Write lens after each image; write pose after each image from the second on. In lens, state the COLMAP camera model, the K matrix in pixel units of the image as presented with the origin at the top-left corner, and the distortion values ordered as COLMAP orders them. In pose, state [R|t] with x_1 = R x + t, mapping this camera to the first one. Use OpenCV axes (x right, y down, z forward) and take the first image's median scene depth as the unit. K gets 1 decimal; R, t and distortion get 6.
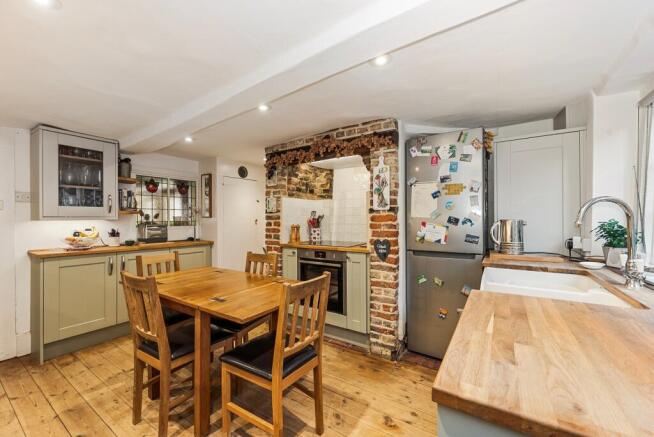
lens RADIAL K [[257.5, 0, 330.6], [0, 257.5, 219.3], [0, 0, 1]] dist [0.000312, 0.000113]
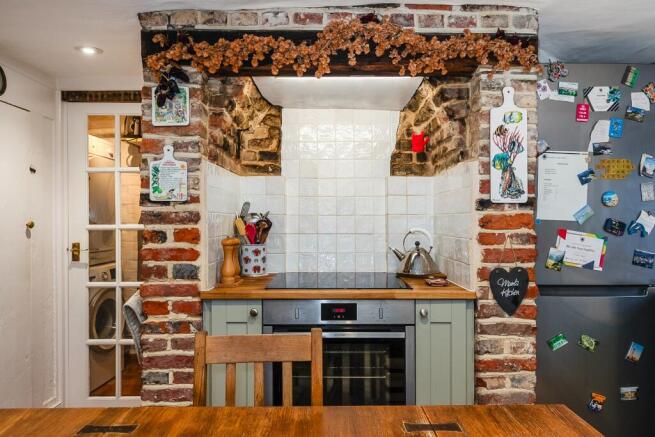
lens RADIAL K [[439.7, 0, 327.5], [0, 439.7, 218.5], [0, 0, 1]] dist [-0.000144, 0.000732]
pose [[0.833383, 0.008363, 0.552633, -0.473243], [-0.003958, 0.999950, -0.009164, -0.000455], [-0.552682, 0.005450, 0.833374, 0.491758]]
